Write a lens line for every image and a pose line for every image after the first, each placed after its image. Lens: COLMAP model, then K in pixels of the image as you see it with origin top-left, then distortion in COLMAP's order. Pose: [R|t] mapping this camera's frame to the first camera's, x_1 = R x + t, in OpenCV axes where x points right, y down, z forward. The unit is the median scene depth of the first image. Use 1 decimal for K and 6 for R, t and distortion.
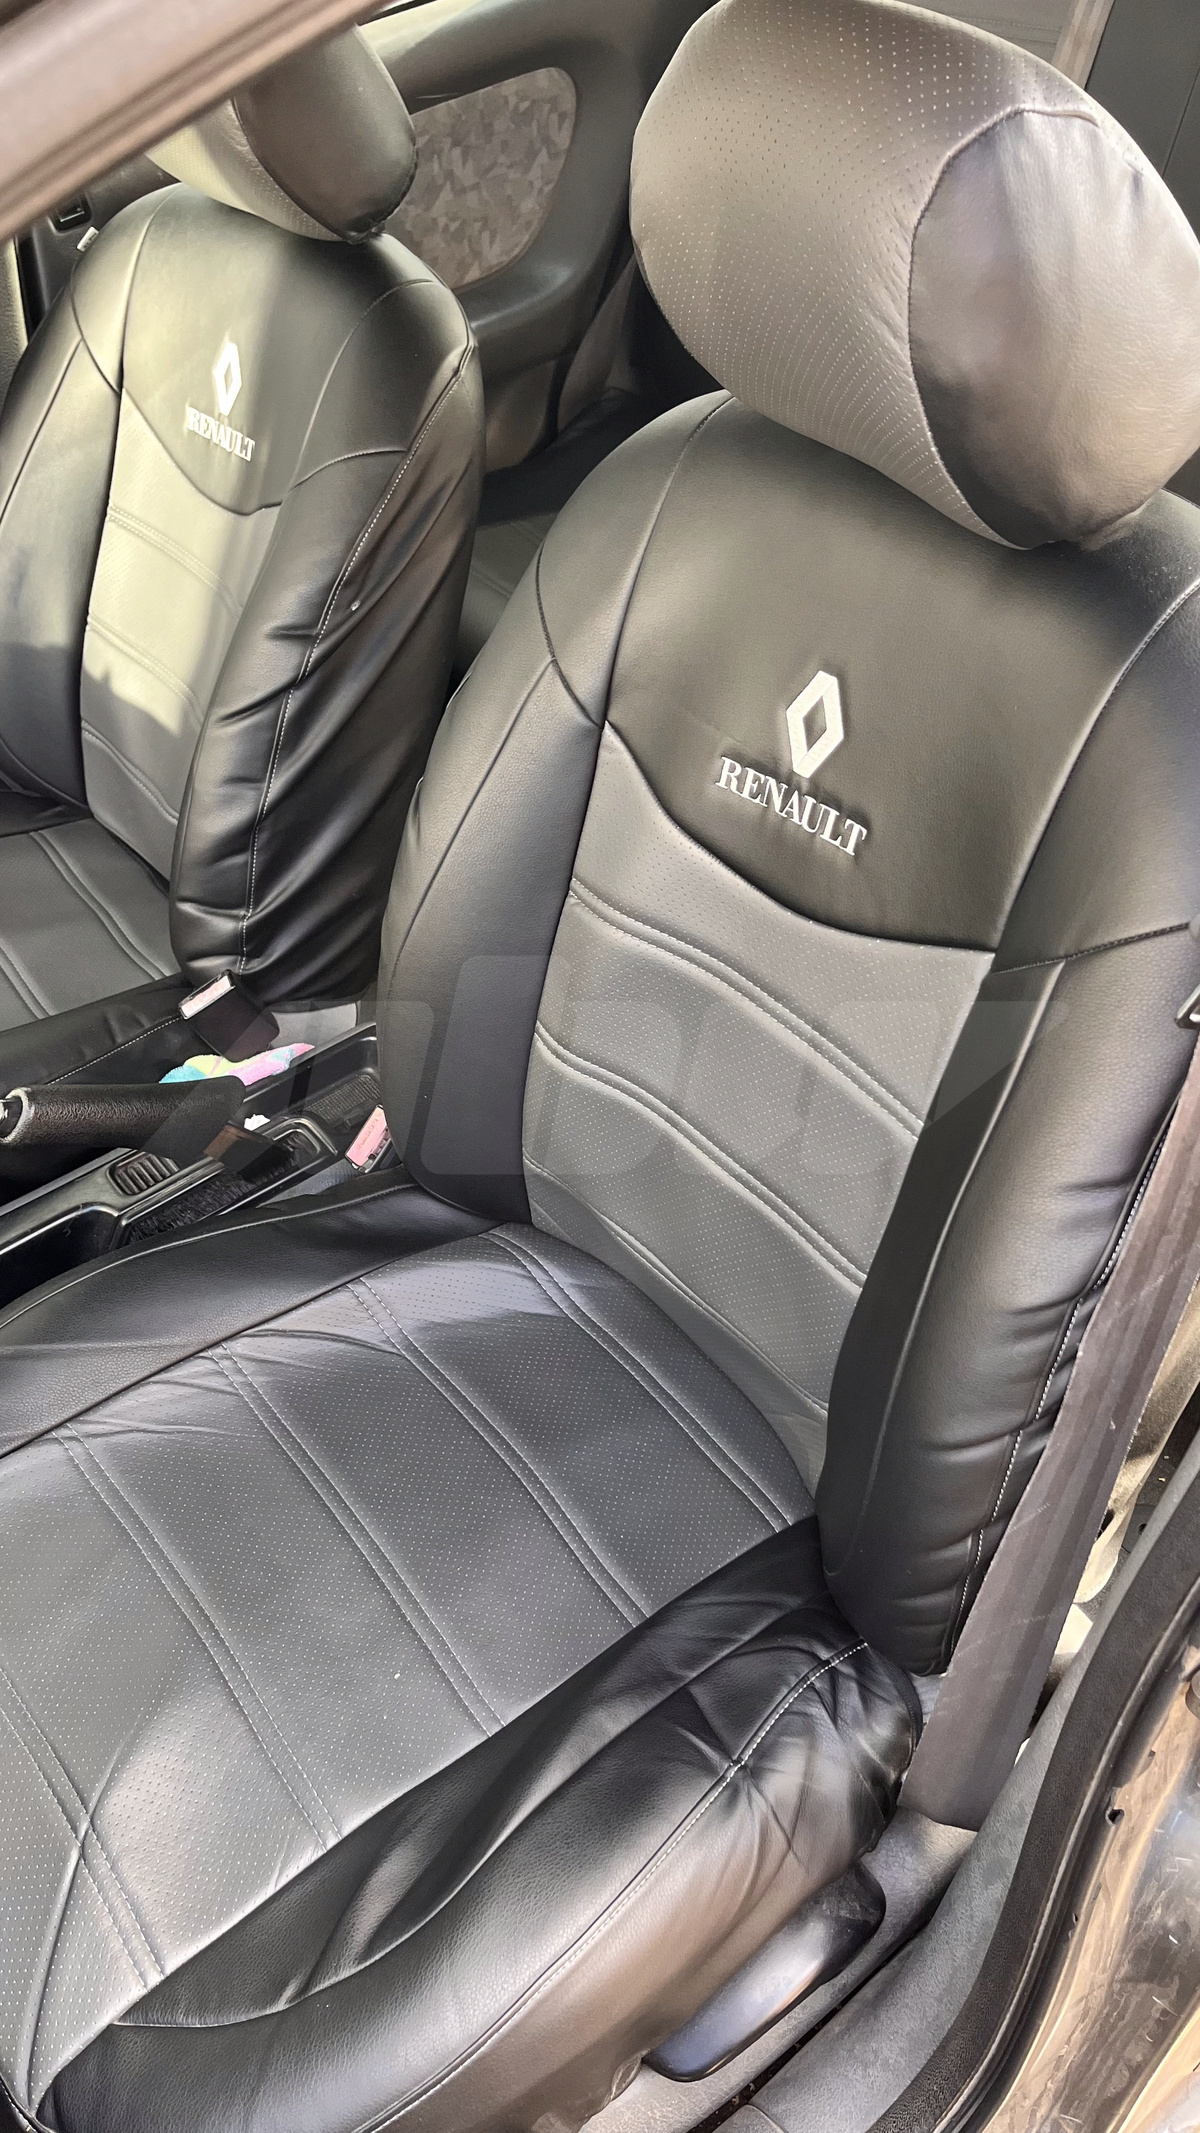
lens RADIAL K [[1642.5, 0, 593.9], [0, 1642.5, 1068.5], [0, 0, 1]] dist [0.062086, -0.087158]
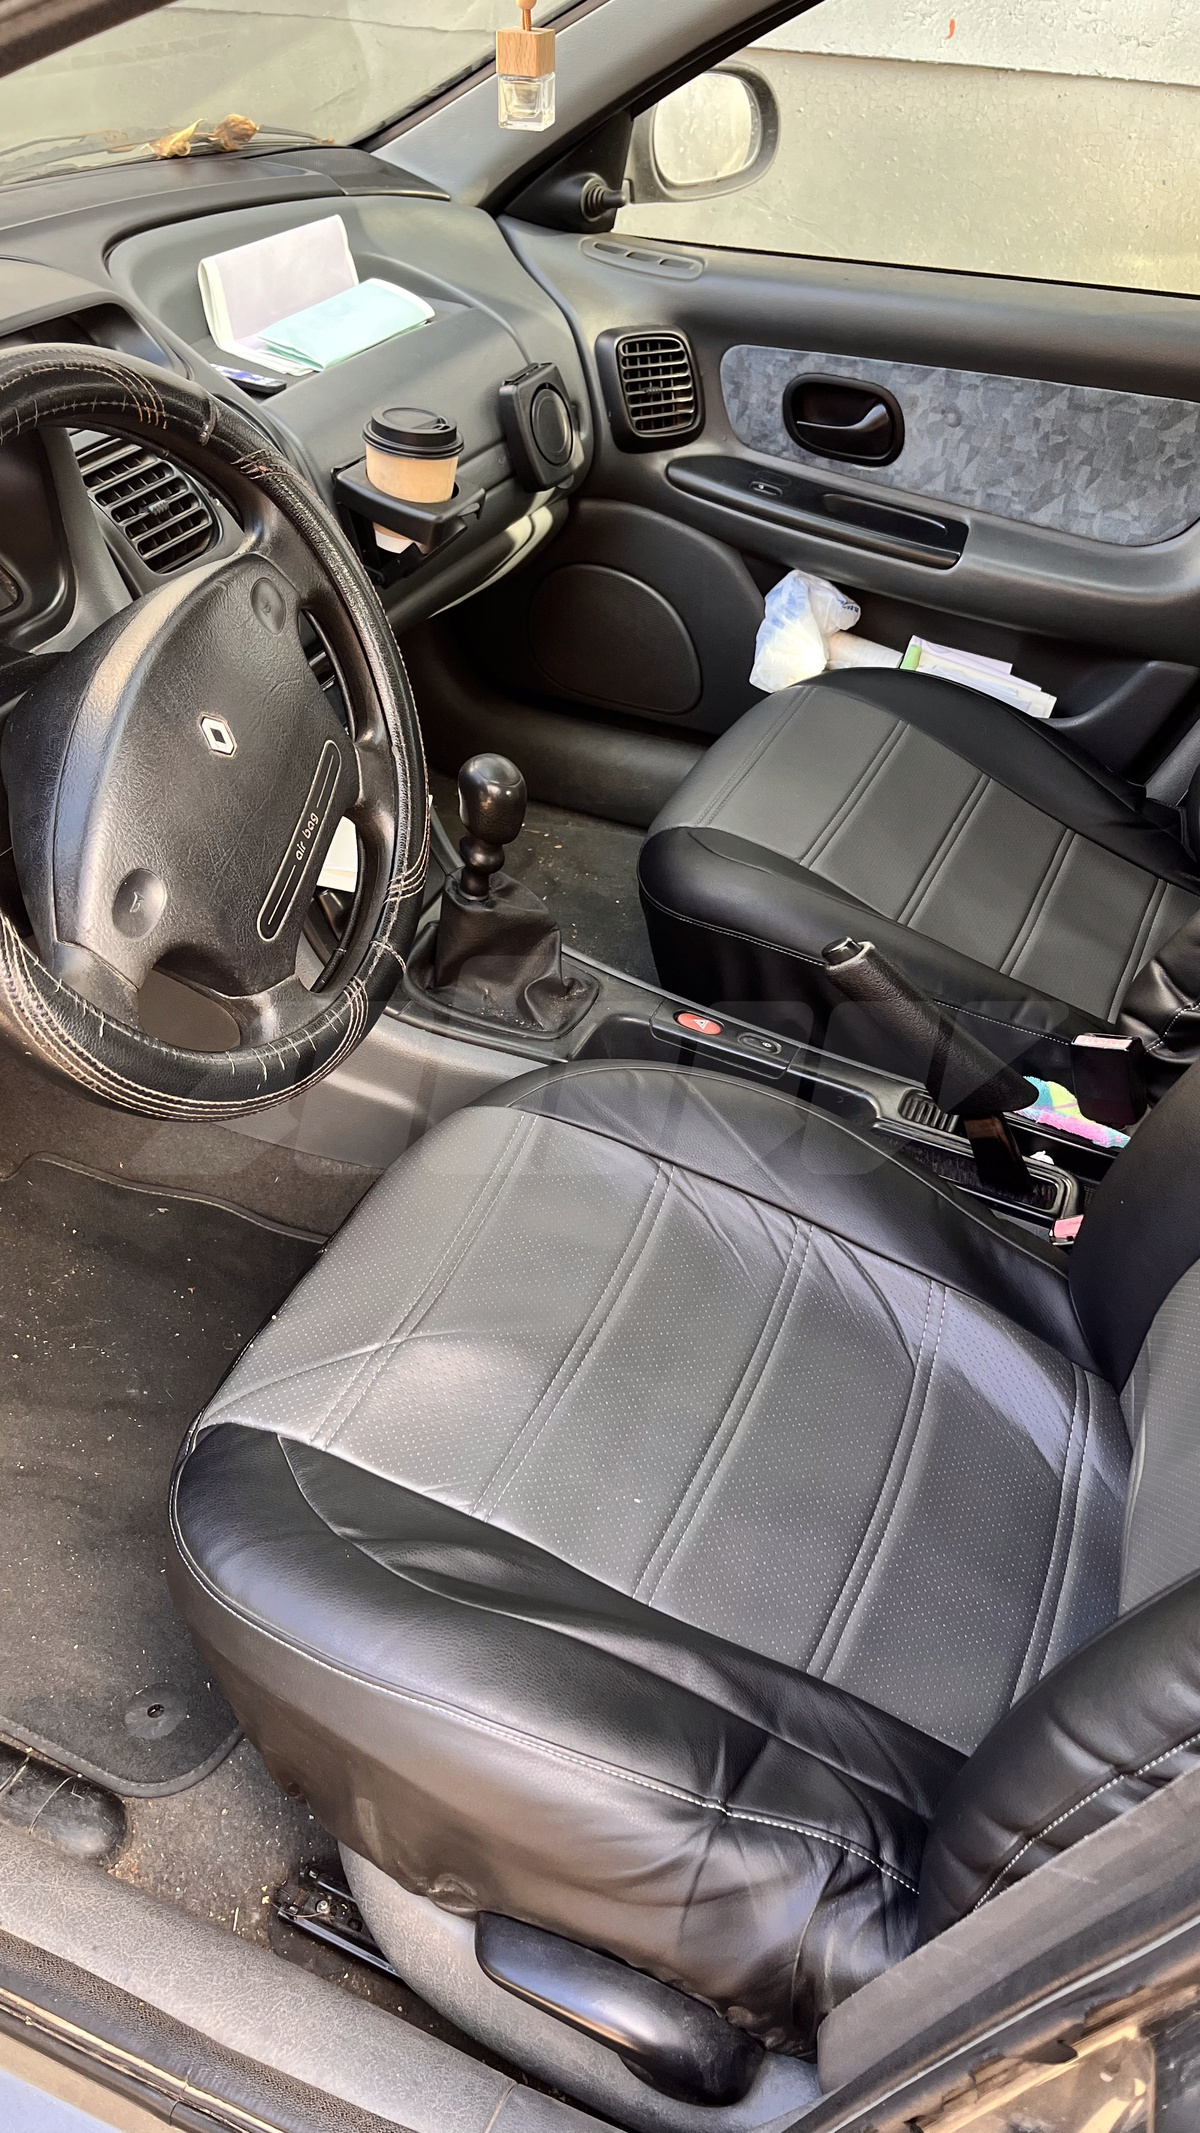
lens RADIAL K [[1642.5, 0, 593.9], [0, 1642.5, 1068.5], [0, 0, 1]] dist [0.062086, -0.087158]
pose [[0.478932, 0.620966, -0.620503, 0.322777], [-0.684882, 0.706481, 0.178386, 0.001436], [0.549145, 0.339537, 0.763645, 0.075822]]
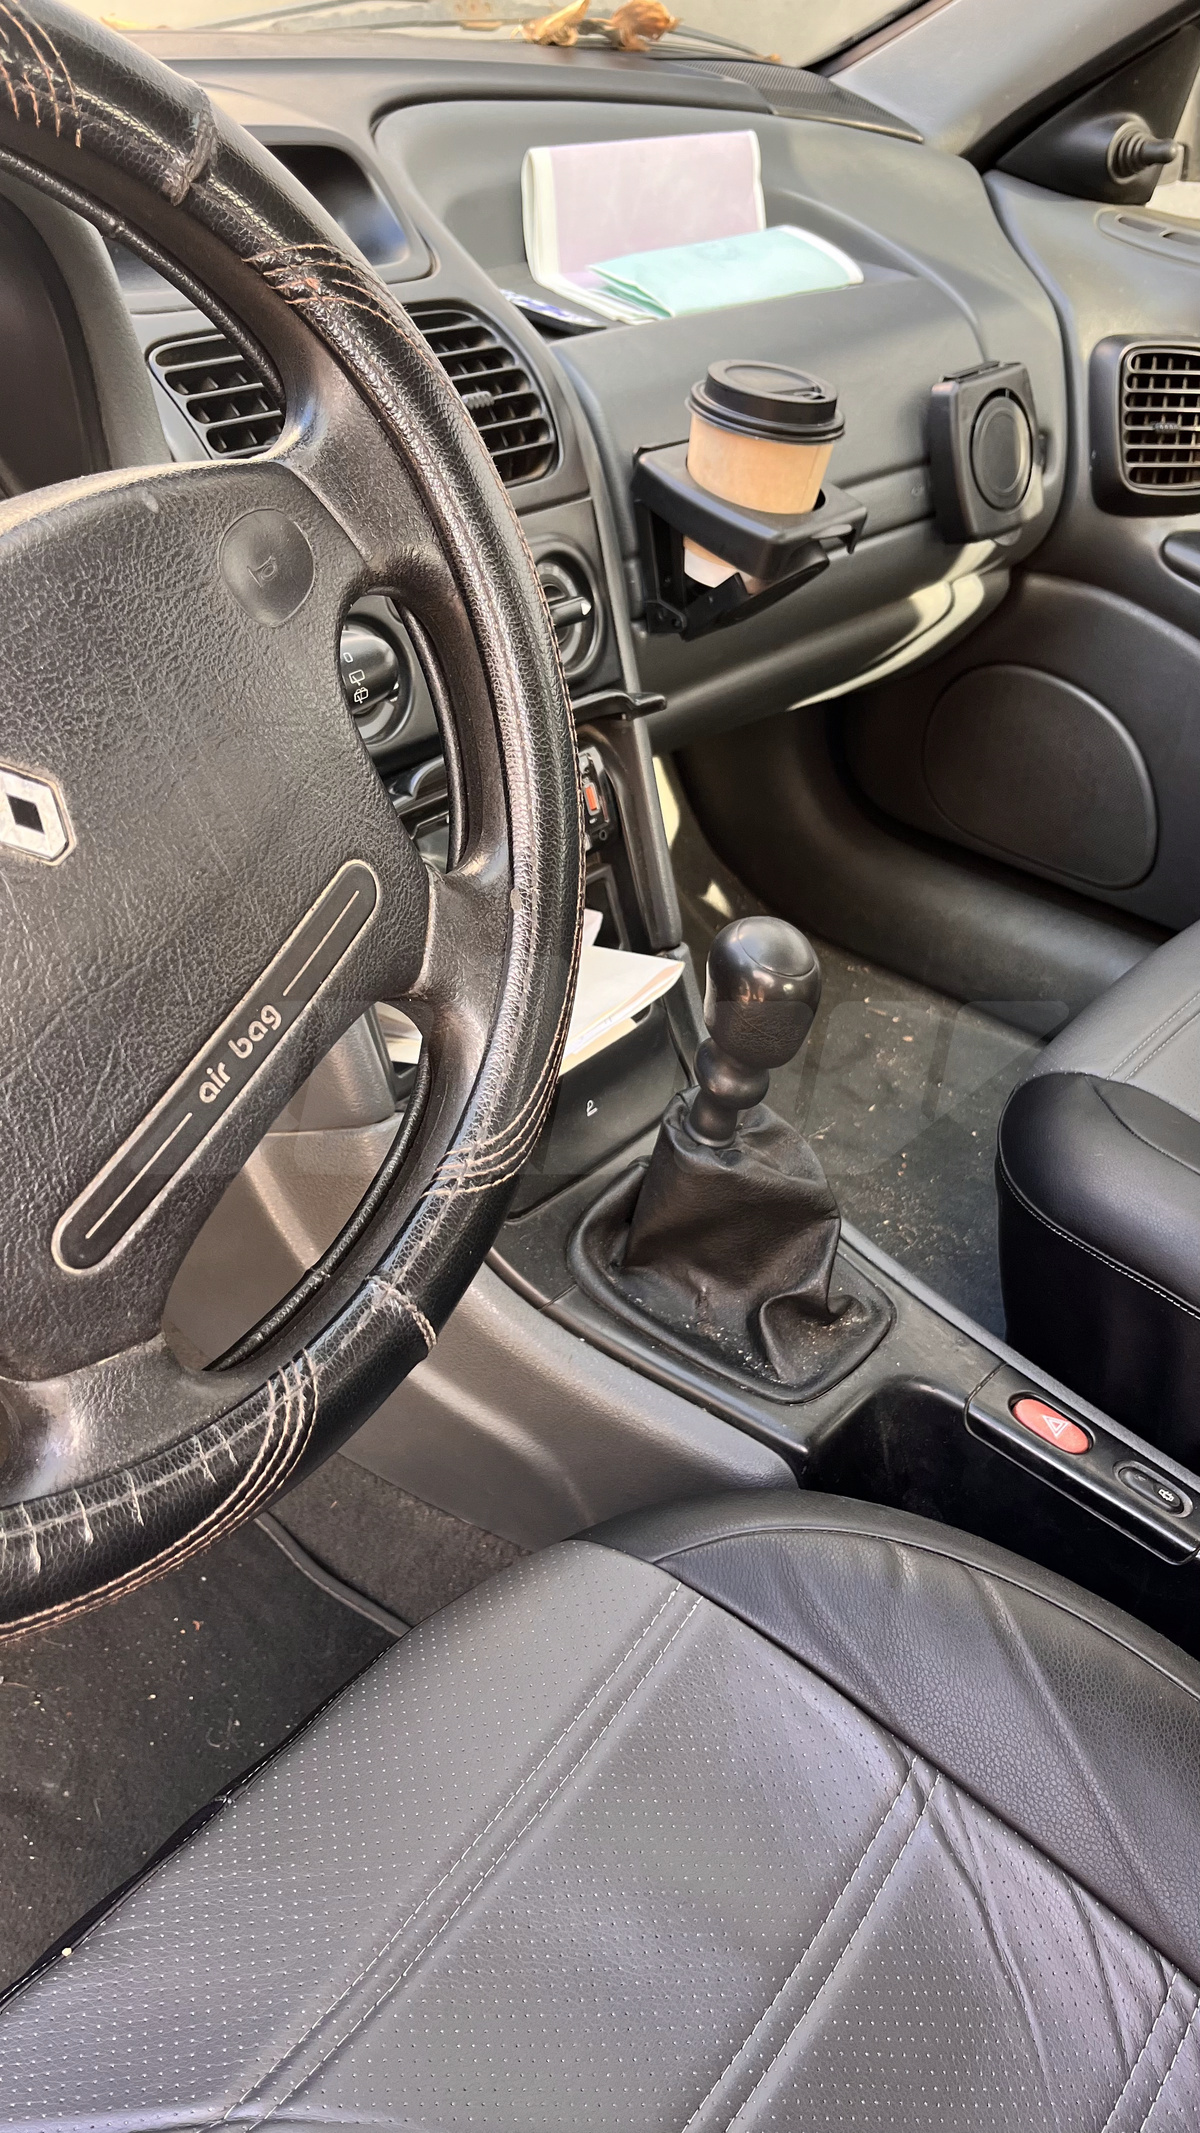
lens RADIAL K [[1642.5, 0, 593.9], [0, 1642.5, 1068.5], [0, 0, 1]] dist [0.062086, -0.087158]
pose [[0.200520, 0.643973, -0.738303, -0.071449], [-0.758091, 0.579344, 0.299429, -0.012072], [0.620556, 0.499659, 0.604360, 0.449546]]
